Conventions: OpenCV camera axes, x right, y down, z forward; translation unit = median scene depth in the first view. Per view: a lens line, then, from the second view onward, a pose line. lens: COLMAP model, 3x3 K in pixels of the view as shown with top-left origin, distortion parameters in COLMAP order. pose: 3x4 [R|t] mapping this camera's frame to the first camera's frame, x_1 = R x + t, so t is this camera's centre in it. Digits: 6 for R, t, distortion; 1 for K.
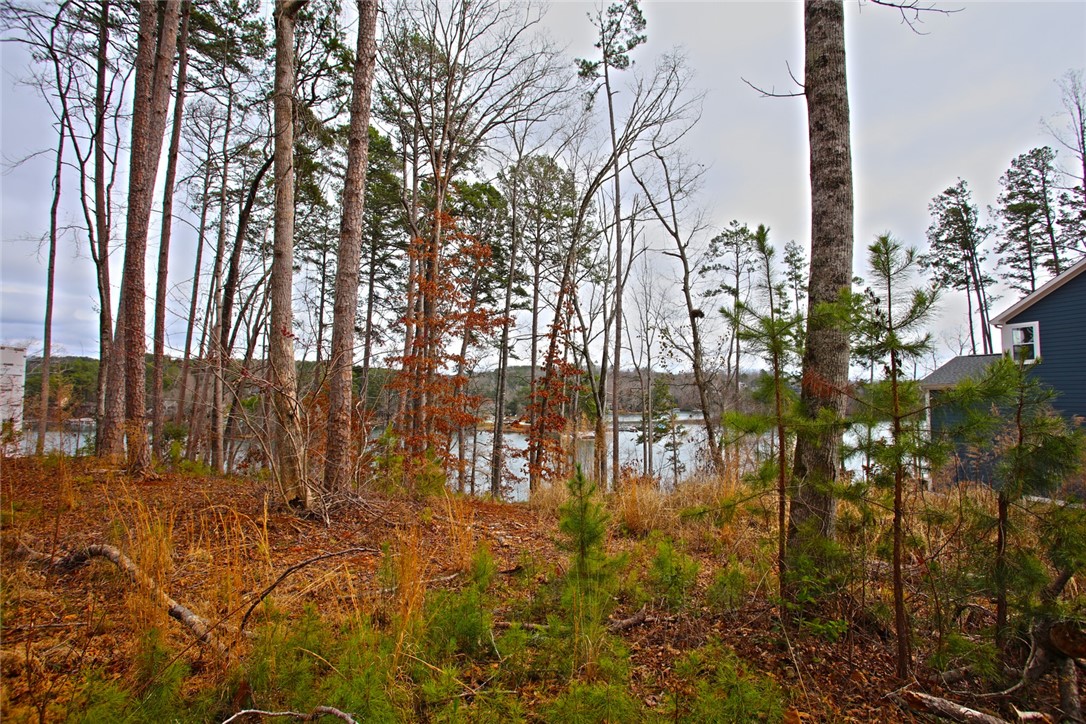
lens RADIAL K [[527.7, 0, 544.9], [0, 527.7, 363.3], [0, 0, 1]] dist [-0.070098, 0.030851]
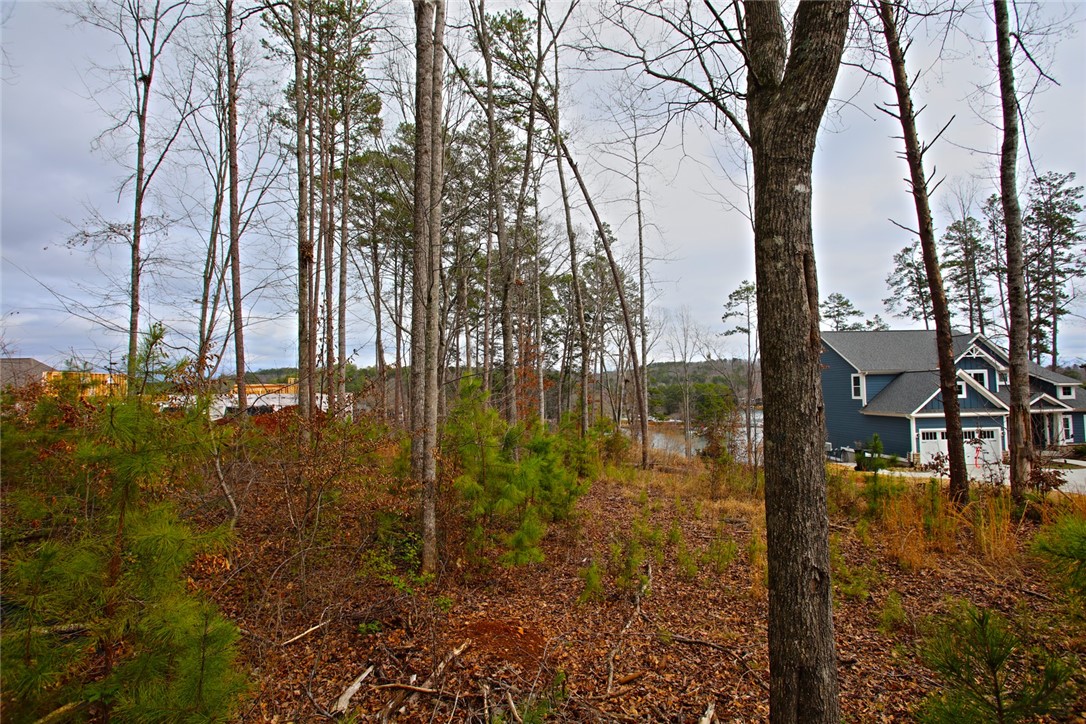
lens RADIAL K [[527.7, 0, 544.7], [0, 527.7, 361.6], [0, 0, 1]] dist [-0.070098, 0.030851]
pose [[0.960951, -0.034905, -0.274507, 0.377855], [0.035930, 0.999353, -0.001295, -0.121379], [0.274375, -0.008619, 0.961584, -0.888157]]
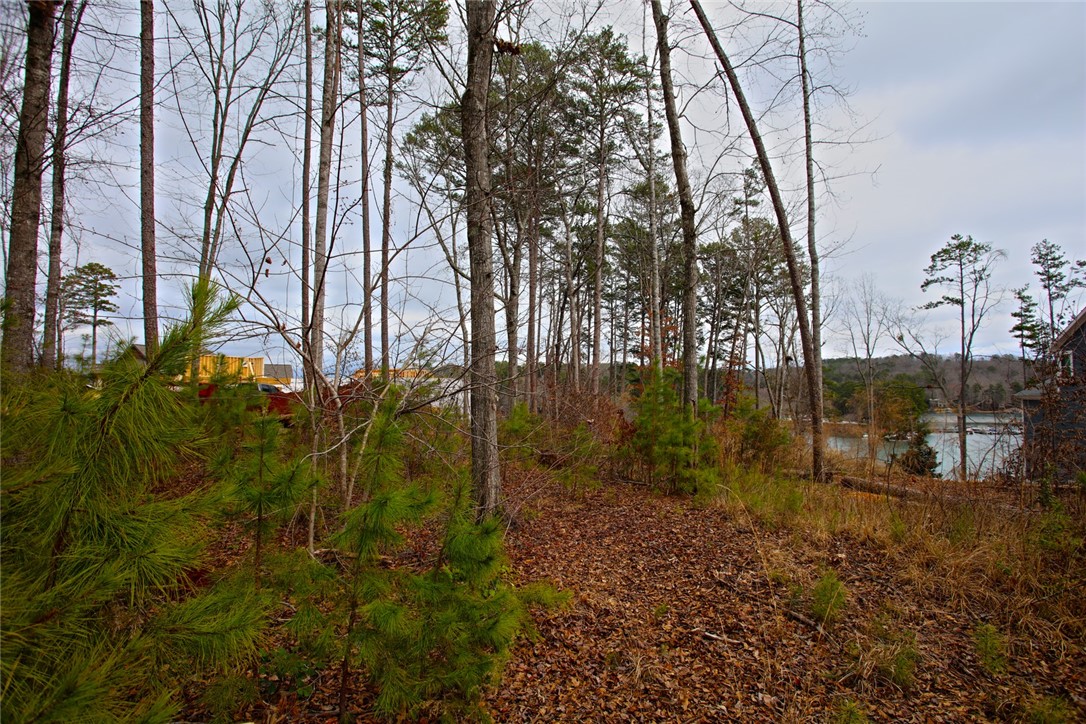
lens RADIAL K [[527.7, 0, 545.9], [0, 527.7, 362.7], [0, 0, 1]] dist [-0.070098, 0.030851]
pose [[0.844460, -0.035829, -0.534419, 0.343431], [0.038434, 0.999242, -0.006260, -0.063921], [0.534238, -0.015253, 0.845196, -0.587301]]
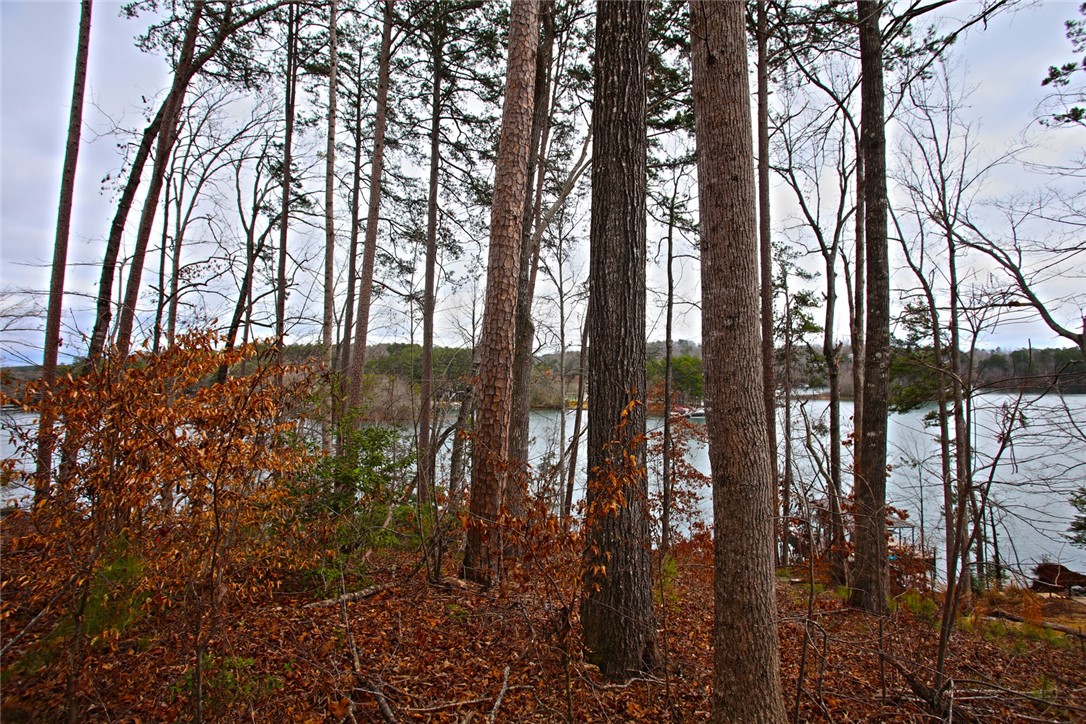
lens RADIAL K [[527.7, 0, 540.7], [0, 527.7, 360.9], [0, 0, 1]] dist [-0.070098, 0.030851]
pose [[0.986593, -0.027059, -0.160944, -0.216319], [0.032227, 0.999043, 0.029588, 0.125277], [0.159989, -0.034378, 0.986520, 0.732405]]
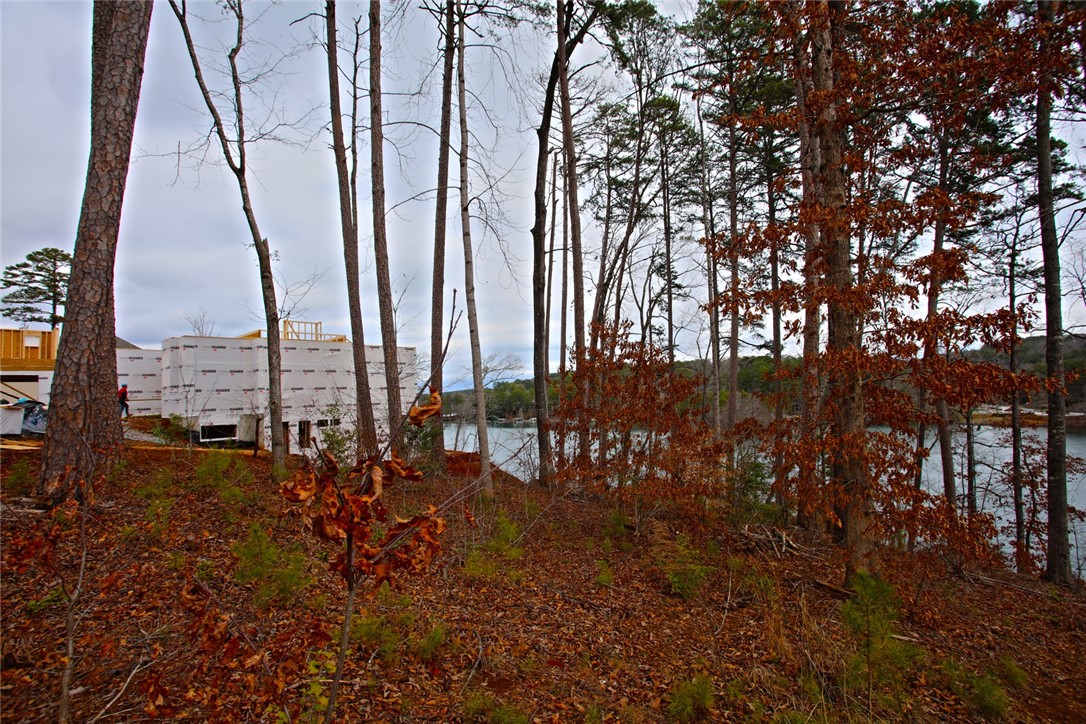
lens RADIAL K [[527.7, 0, 545.9], [0, 527.7, 363.8], [0, 0, 1]] dist [-0.070098, 0.030851]
pose [[0.692164, -0.084247, -0.716806, -0.073531], [0.090500, 0.995456, -0.029608, 0.053701], [0.716044, -0.044377, 0.696643, 0.412523]]
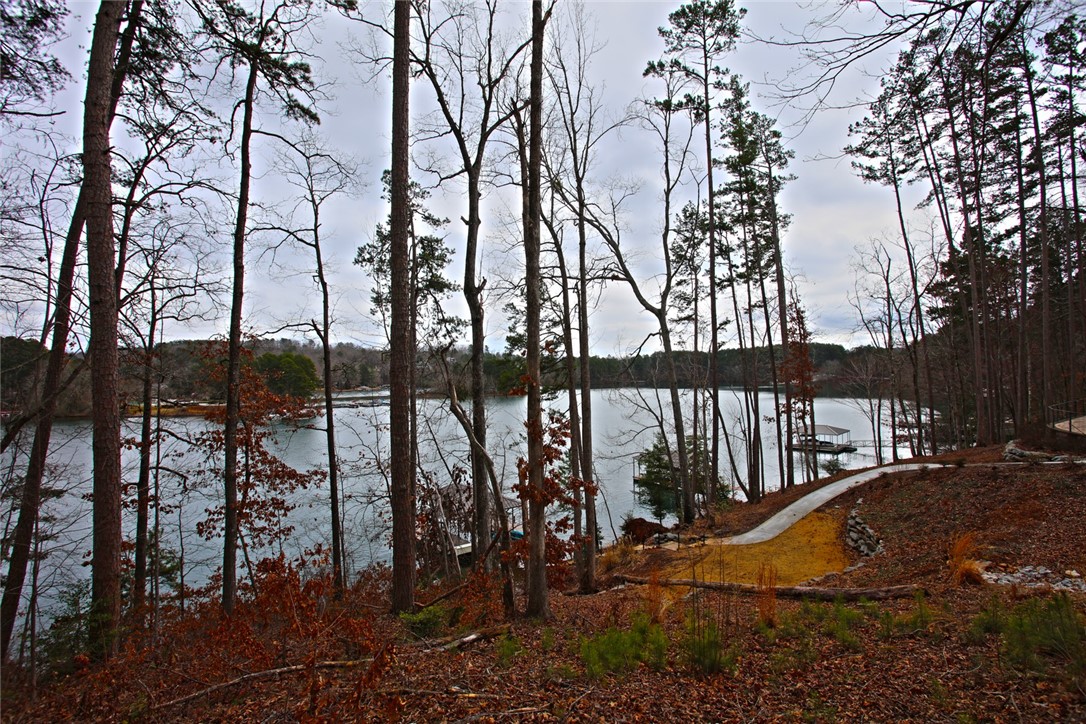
lens RADIAL K [[527.7, 0, 539.8], [0, 527.7, 371.3], [0, 0, 1]] dist [-0.070098, 0.030851]
pose [[0.848774, -0.017540, 0.528465, -0.166798], [-0.011305, 0.998619, 0.051302, 0.208610], [-0.528635, -0.049518, 0.847404, 1.012829]]
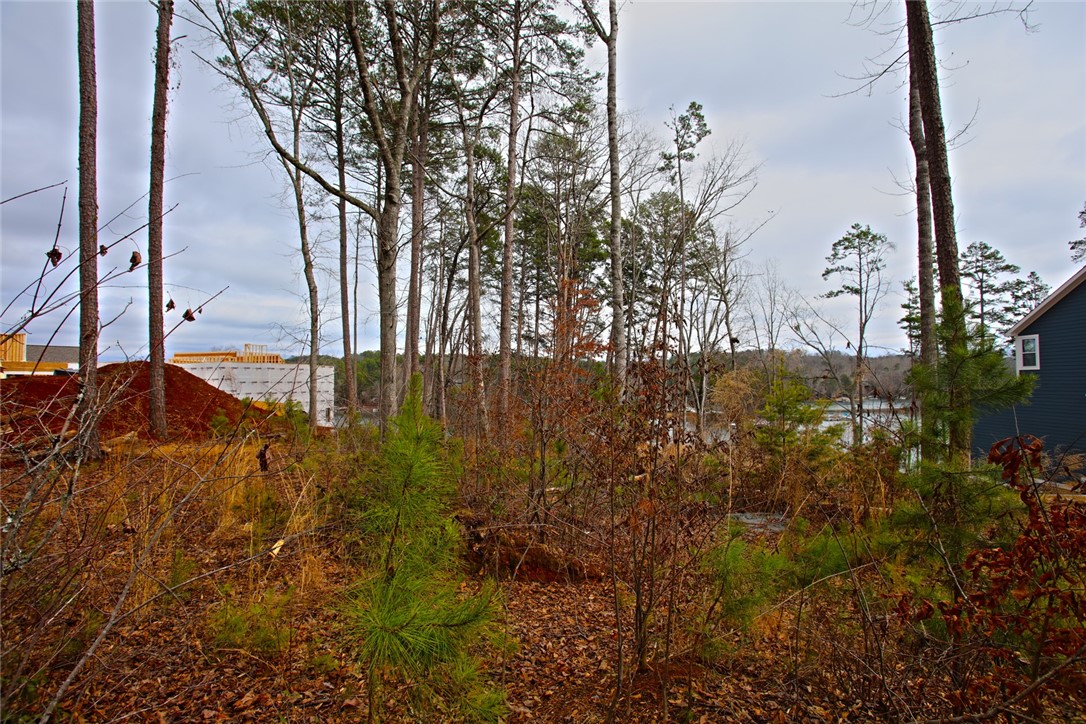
lens RADIAL K [[527.7, 0, 544.9], [0, 527.7, 361.8], [0, 0, 1]] dist [-0.070098, 0.030851]
pose [[0.944816, -0.020621, -0.326952, 0.172009], [0.027319, 0.999500, 0.015908, -0.046391], [0.326461, -0.023962, 0.944907, -0.353850]]
